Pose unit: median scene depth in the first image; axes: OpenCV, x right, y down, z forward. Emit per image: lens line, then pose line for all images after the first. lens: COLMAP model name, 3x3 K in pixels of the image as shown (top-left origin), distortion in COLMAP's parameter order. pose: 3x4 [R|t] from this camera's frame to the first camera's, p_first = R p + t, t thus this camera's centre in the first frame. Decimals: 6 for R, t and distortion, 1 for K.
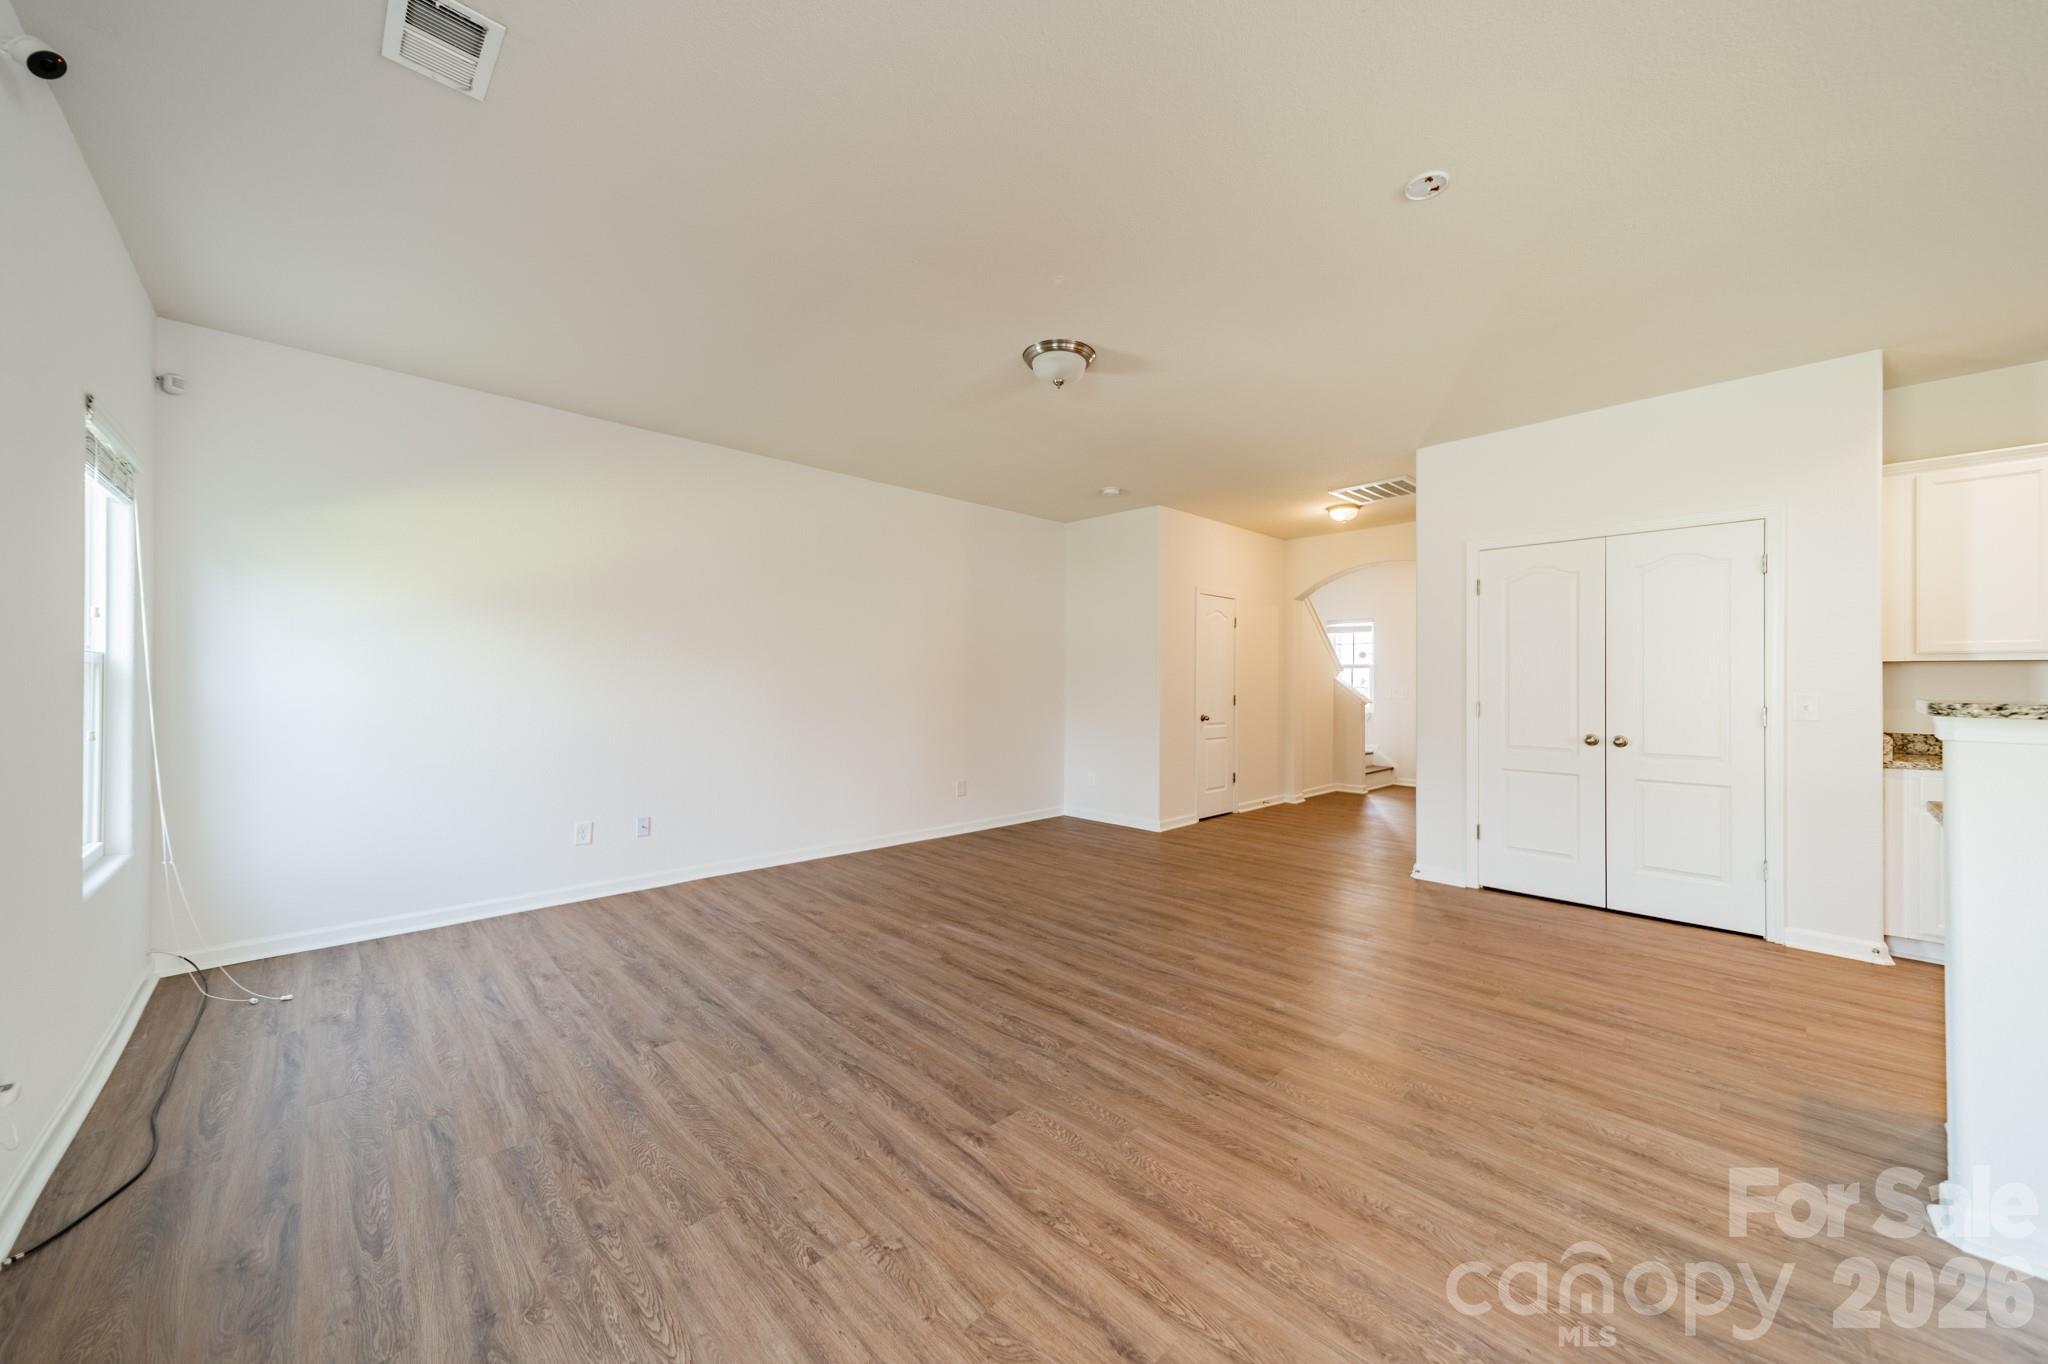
lens RADIAL K [[725.5, 0, 1028.2], [0, 725.5, 684.1], [0, 0, 1]] dist [0.007201, 0.000099]
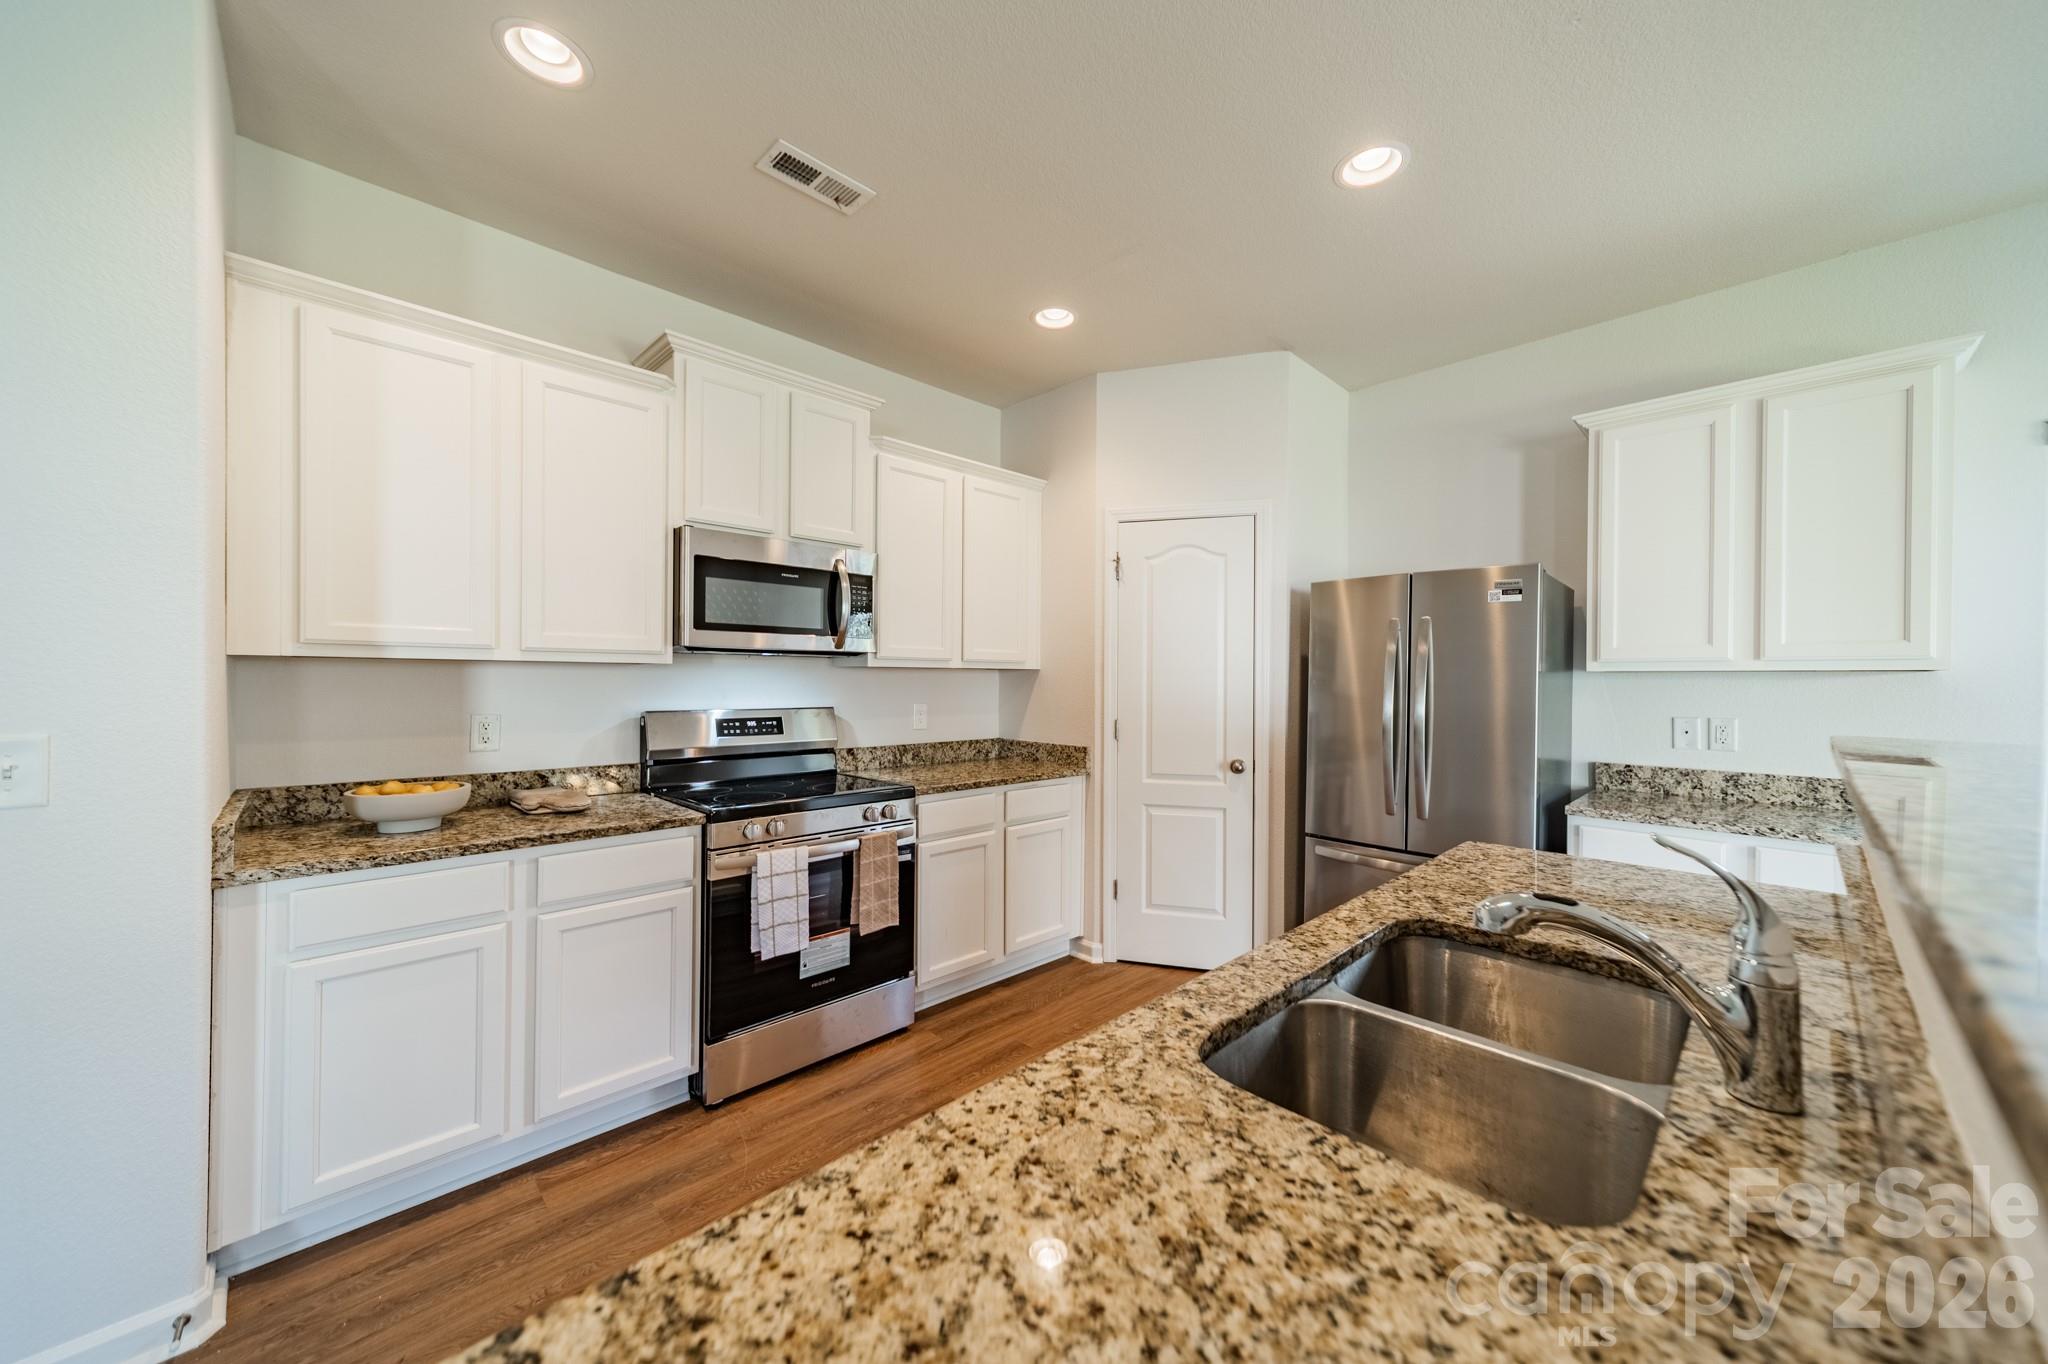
lens RADIAL K [[730.7, 0, 1032.3], [0, 730.7, 681.7], [0, 0, 1]] dist [0.008953, -0.000055]
pose [[-0.008399, -0.007867, 0.999934, 0.718344], [-0.005653, 0.999953, 0.007820, -0.020788], [-0.999949, -0.005587, -0.008443, 0.507248]]
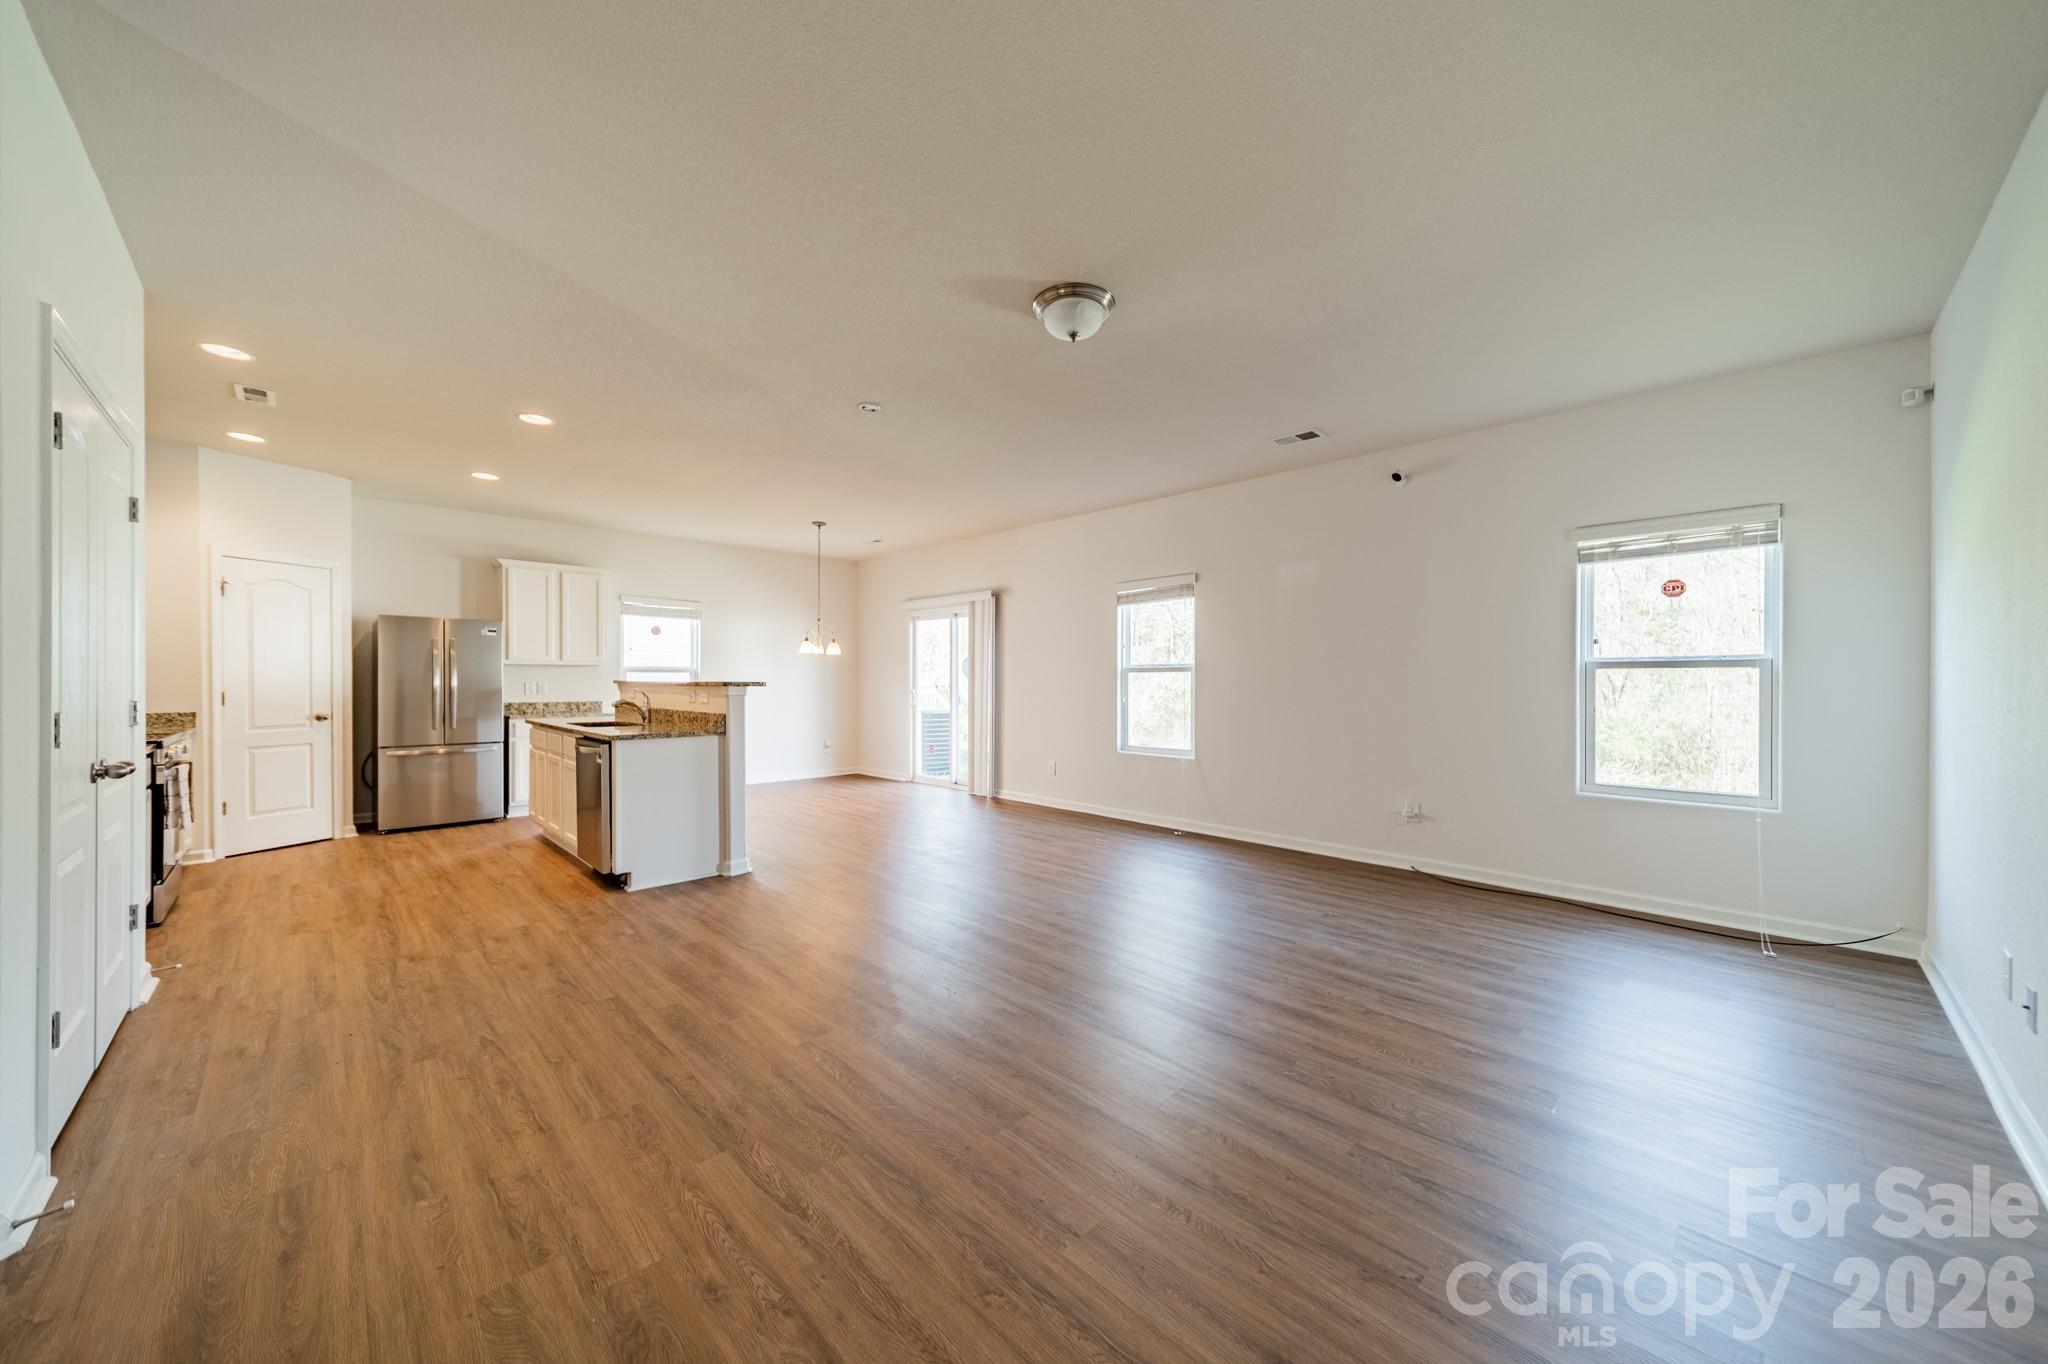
lens RADIAL K [[734.5, 0, 1022.0], [0, 734.5, 679.1], [0, 0, 1]] dist [0.012658, 0.000128]
pose [[-0.999973, -0.006965, 0.002370, 0.101823], [-0.006968, 0.999975, -0.001069, 0.004149], [-0.002362, -0.001085, -0.999997, 1.918656]]
